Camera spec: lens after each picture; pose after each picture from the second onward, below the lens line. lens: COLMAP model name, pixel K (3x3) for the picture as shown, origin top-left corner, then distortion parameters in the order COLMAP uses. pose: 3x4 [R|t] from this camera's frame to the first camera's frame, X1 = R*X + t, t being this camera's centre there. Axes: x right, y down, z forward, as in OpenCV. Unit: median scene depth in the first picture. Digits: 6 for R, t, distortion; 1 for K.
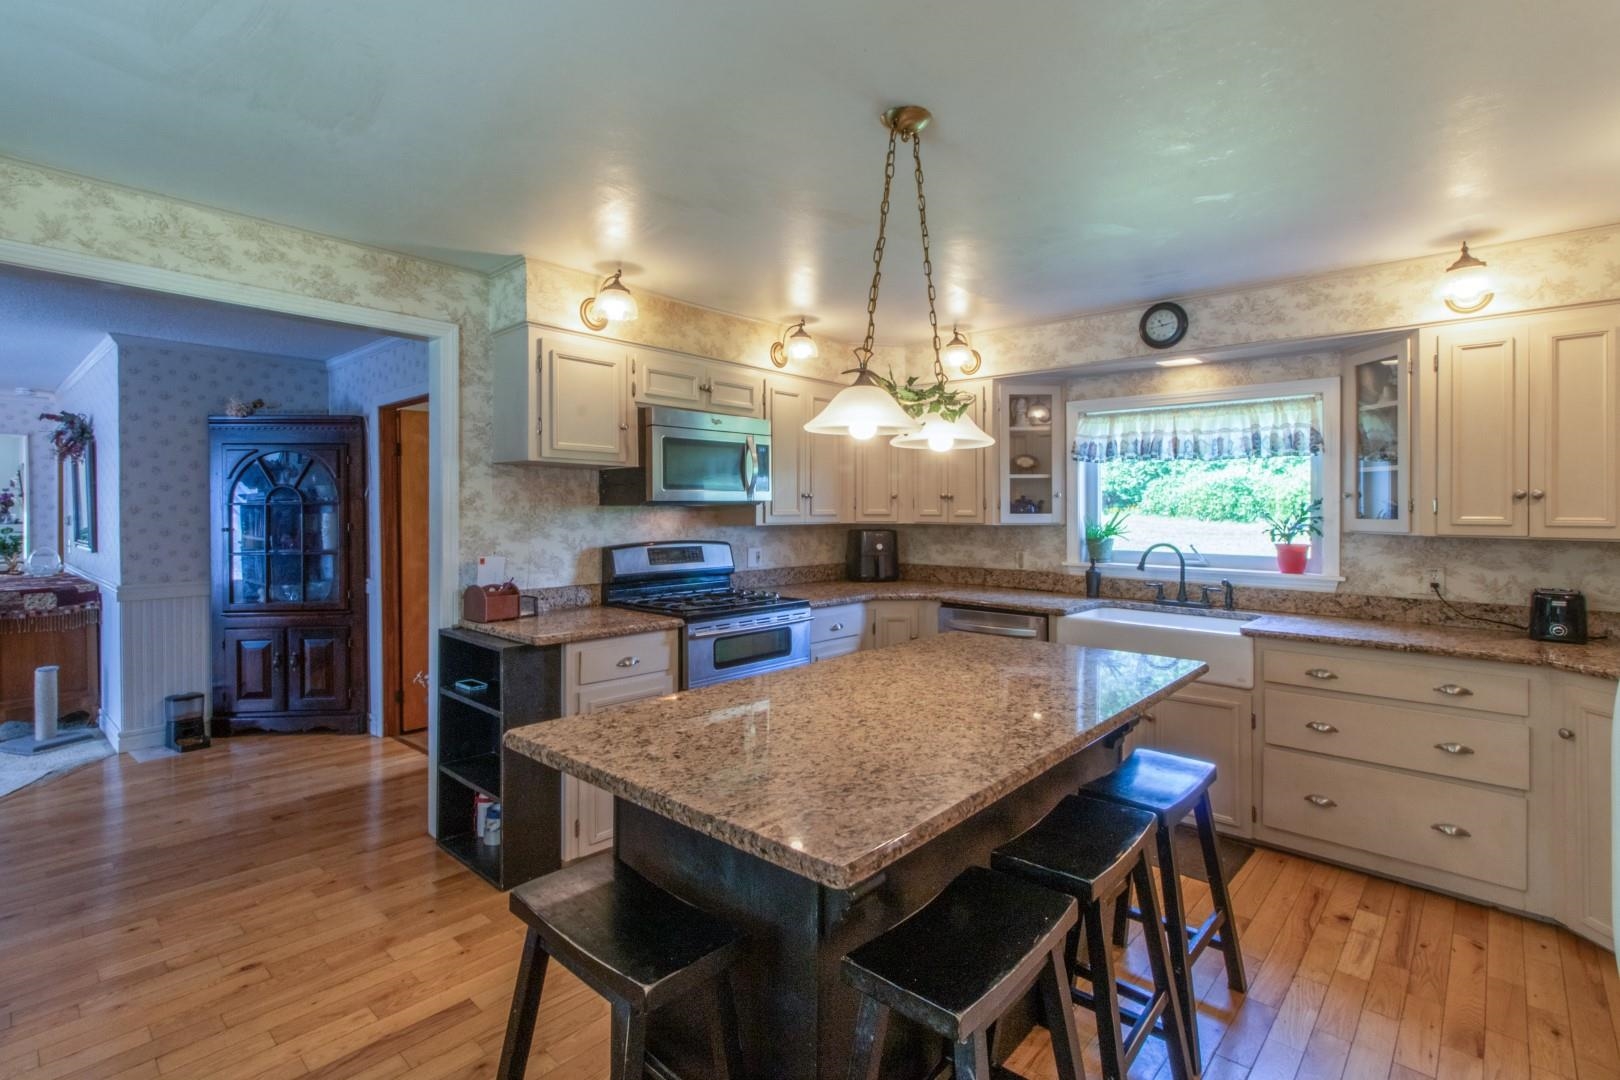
lens RADIAL K [[742.1, 0, 790.8], [0, 742.1, 512.8], [0, 0, 1]] dist [0.000998, 0.000309]
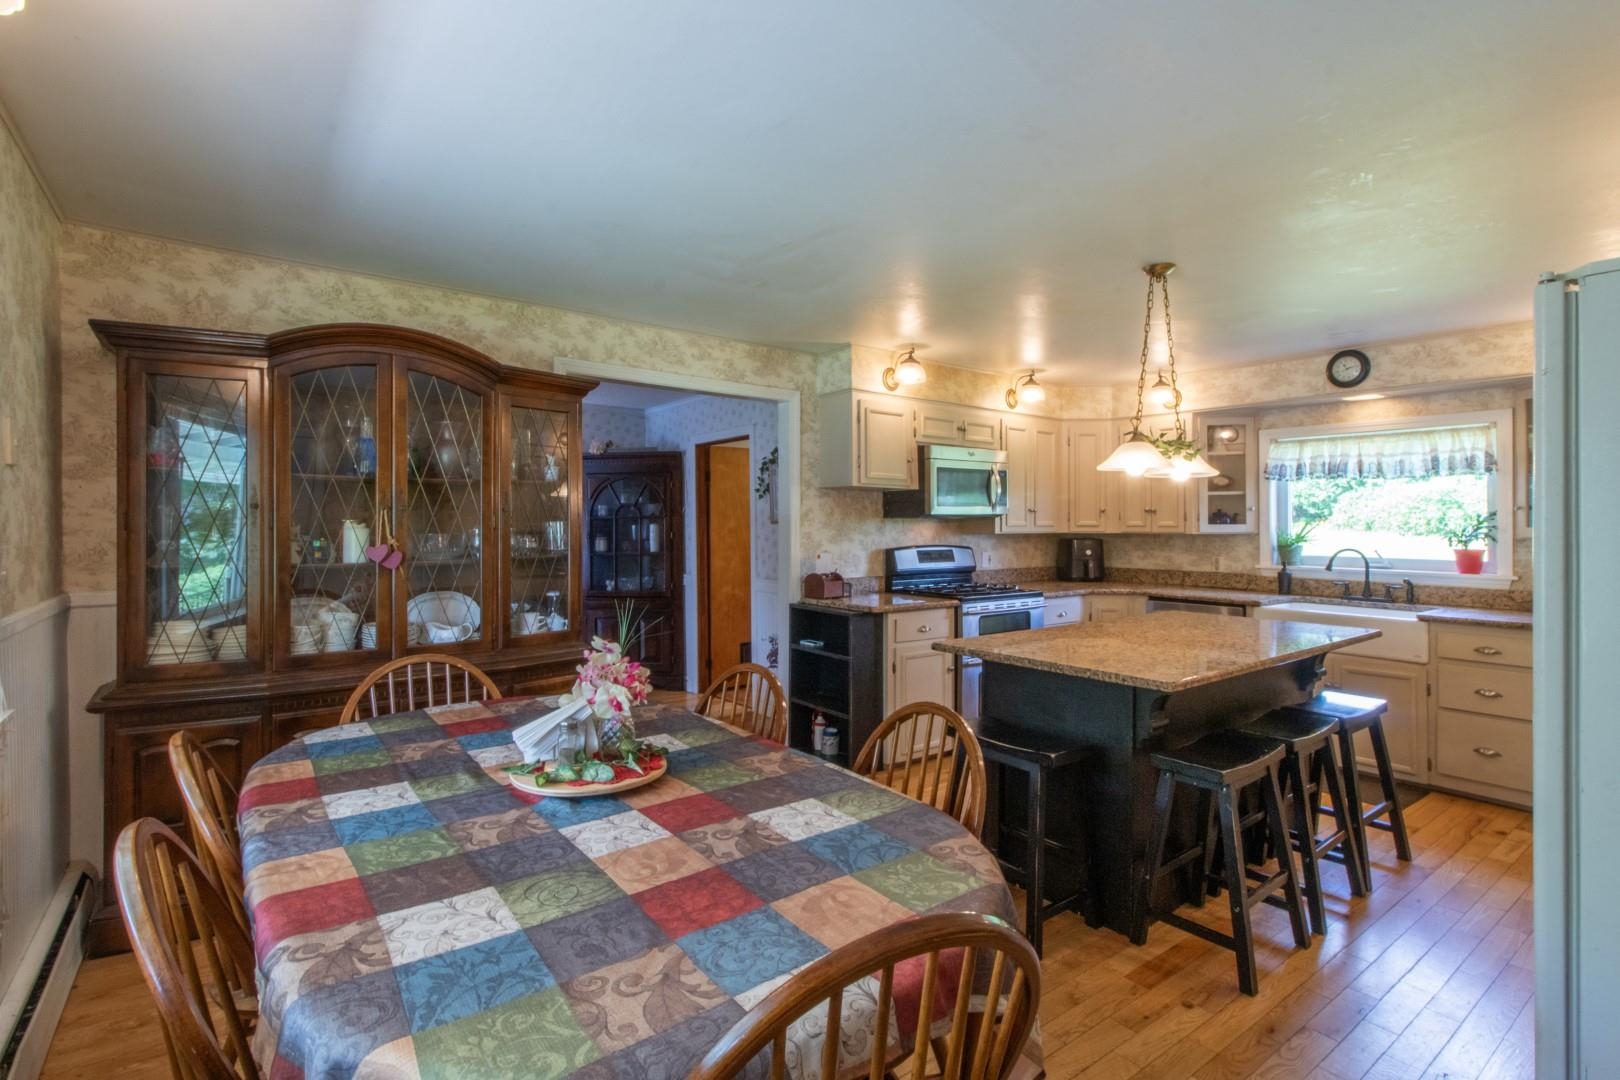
lens RADIAL K [[733.4, 0, 815.1], [0, 733.4, 523.5], [0, 0, 1]] dist [0.000565, 0.000188]
pose [[0.985100, -0.000758, -0.171983, -0.150752], [-0.000334, 0.999980, -0.006322, 0.008691], [0.171984, 0.006285, 0.985080, -0.330623]]
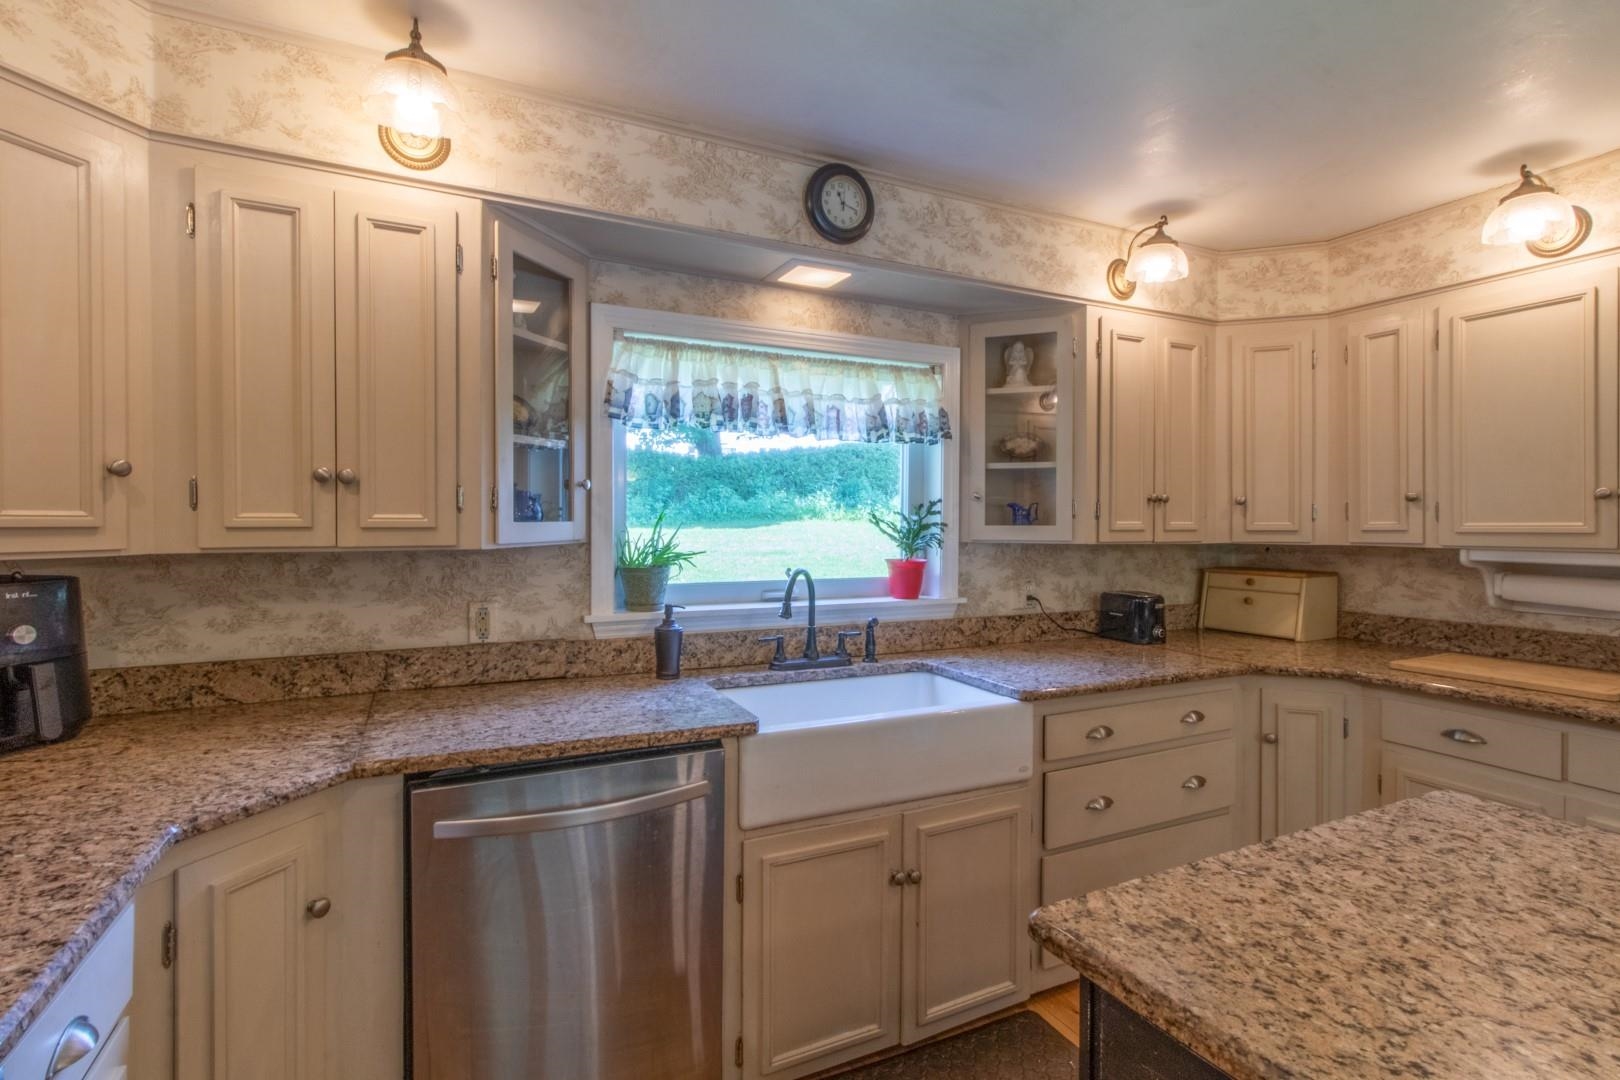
lens RADIAL K [[768.4, 0, 846.0], [0, 768.4, 527.7], [0, 0, 1]] dist [0.001674, 0.000192]
pose [[0.344224, -0.011874, 0.938812, -0.078270], [0.004576, 0.999929, 0.010970, 0.000550], [-0.938876, 0.000520, 0.344254, 0.778382]]
